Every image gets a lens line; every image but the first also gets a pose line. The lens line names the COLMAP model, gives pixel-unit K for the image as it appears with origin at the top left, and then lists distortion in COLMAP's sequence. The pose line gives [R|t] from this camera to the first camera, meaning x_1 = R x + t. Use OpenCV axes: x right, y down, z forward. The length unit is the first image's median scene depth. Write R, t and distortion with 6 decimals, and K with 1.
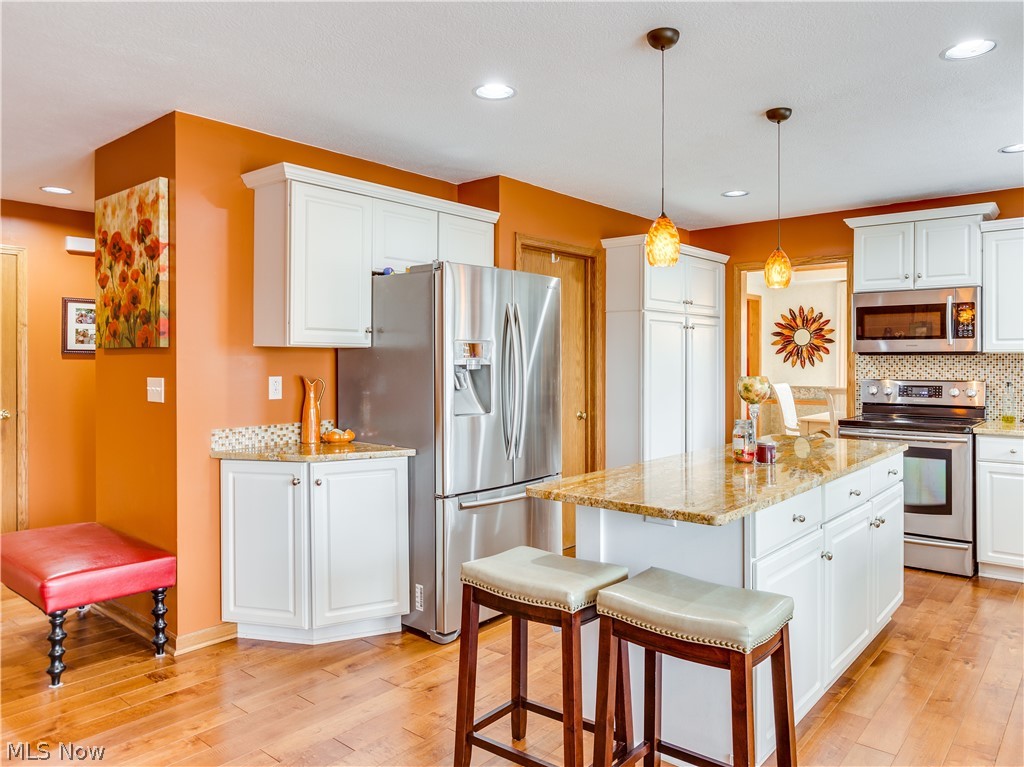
lens RADIAL K [[718.5, 0, 499.8], [0, 718.5, 360.2], [0, 0, 1]] dist [-0.003750, -0.001736]
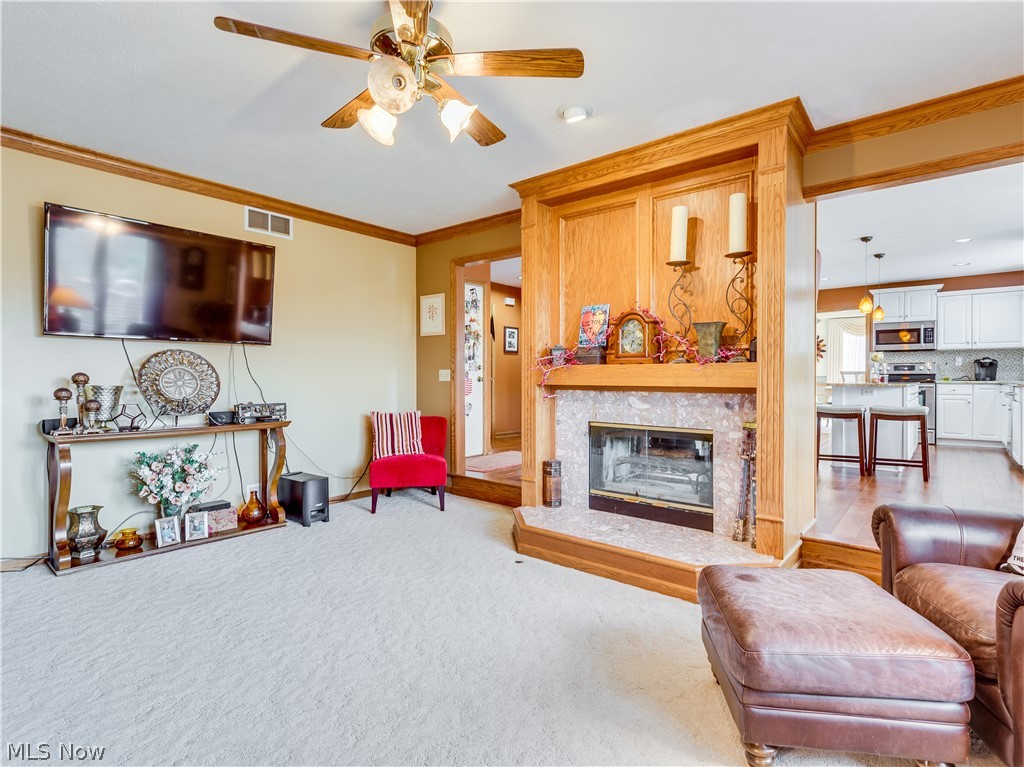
lens RADIAL K [[526.1, 0, 511.8], [0, 526.1, 383.7], [0, 0, 1]] dist [-0.000184, -0.000056]
pose [[0.999827, -0.001893, 0.018488, -0.705795], [0.001649, 0.999911, 0.013235, 0.073040], [-0.018512, -0.013202, 0.999741, -0.650885]]
